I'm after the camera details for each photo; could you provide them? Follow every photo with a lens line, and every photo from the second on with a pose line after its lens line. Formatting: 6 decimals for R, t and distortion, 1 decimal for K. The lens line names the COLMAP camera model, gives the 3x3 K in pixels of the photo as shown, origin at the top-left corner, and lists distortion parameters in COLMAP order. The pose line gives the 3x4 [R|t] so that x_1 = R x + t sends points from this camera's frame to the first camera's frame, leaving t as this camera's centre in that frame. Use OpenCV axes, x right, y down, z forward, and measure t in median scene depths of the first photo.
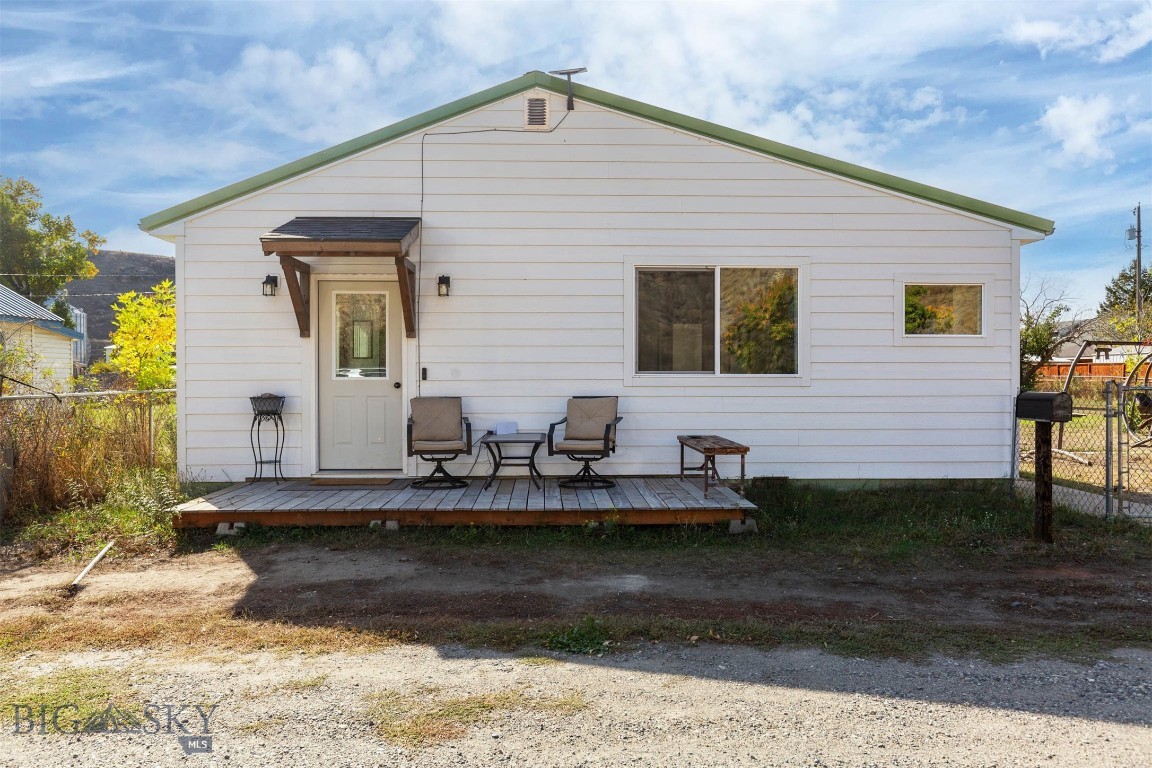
lens RADIAL K [[873.4, 0, 576.0], [0, 873.4, 385.6], [0, 0, 1]] dist [0.001634, 0.005268]
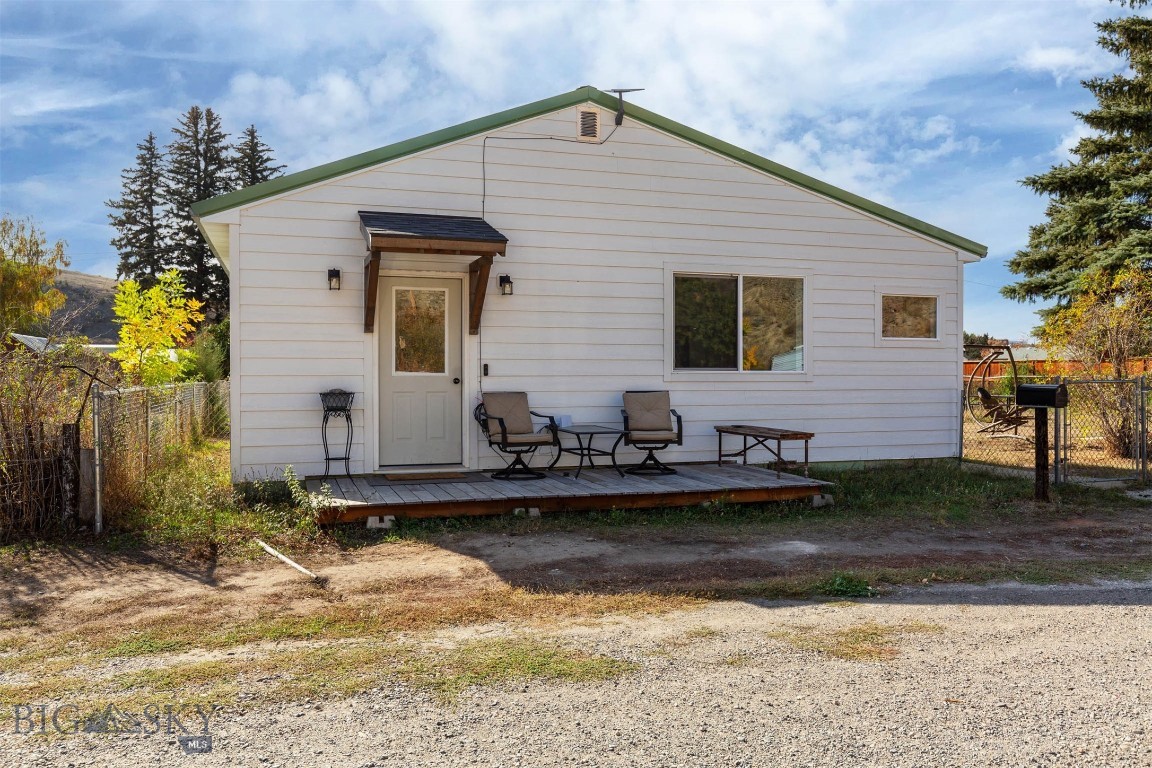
lens RADIAL K [[901.3, 0, 575.2], [0, 901.3, 380.8], [0, 0, 1]] dist [0.002950, -0.002698]
pose [[0.958603, -0.001002, 0.284745, -0.383654], [0.002463, 0.999986, -0.004775, 0.005084], [-0.284736, 0.005278, 0.958591, -0.049707]]
